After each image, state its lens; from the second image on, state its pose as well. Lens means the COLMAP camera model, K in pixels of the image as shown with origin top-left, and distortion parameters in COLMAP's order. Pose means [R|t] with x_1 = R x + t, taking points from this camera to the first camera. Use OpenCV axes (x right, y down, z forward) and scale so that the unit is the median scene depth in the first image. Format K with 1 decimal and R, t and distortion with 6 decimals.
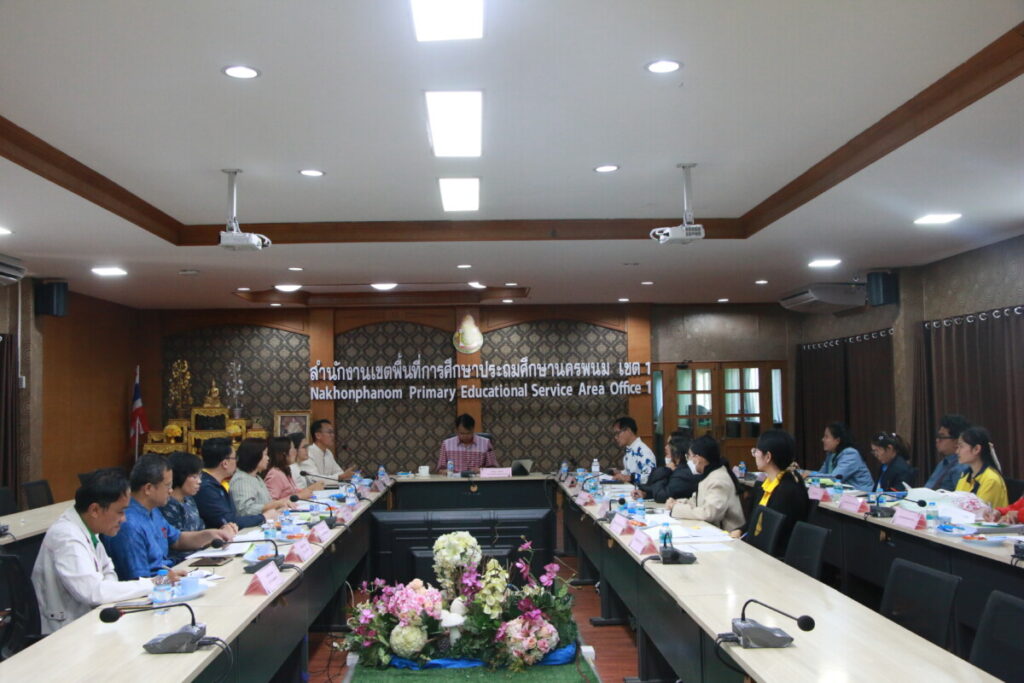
lens RADIAL K [[1143.7, 0, 513.4], [0, 1143.7, 345.0], [0, 0, 1]] dist [-0.005399, 0.000000]
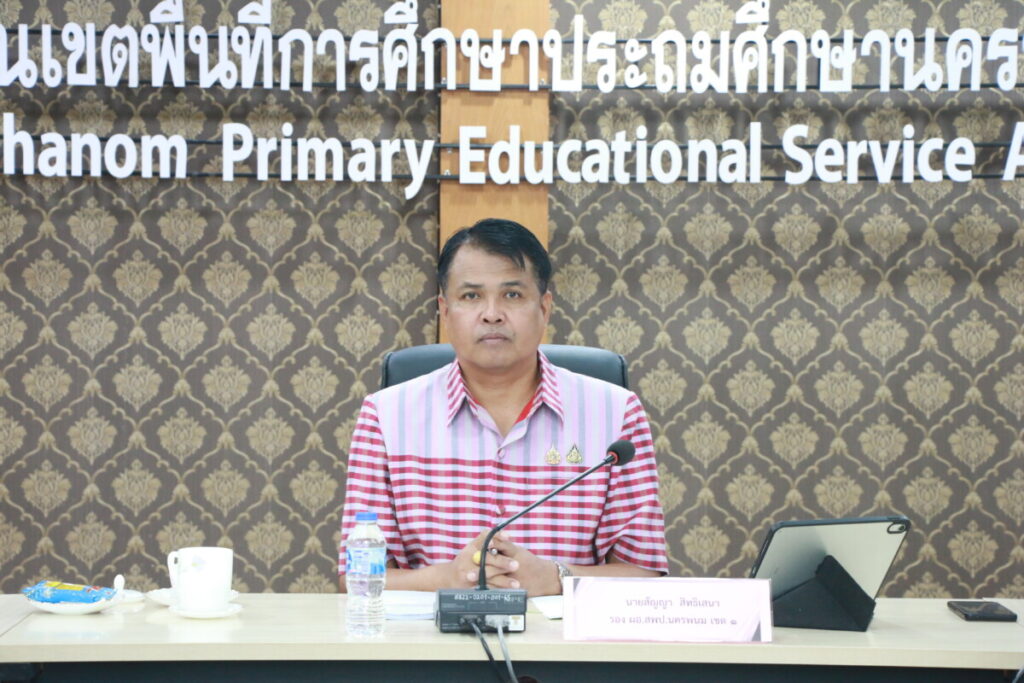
lens RADIAL K [[3055.1, 0, 511.9], [0, 3055.1, 341.0], [0, 0, 1]] dist [-0.043557, 0.000000]
pose [[0.999224, 0.023715, -0.031444, -0.016380], [-0.021311, 0.996979, 0.074696, 0.032659], [0.033120, -0.073968, 0.996710, 0.418684]]
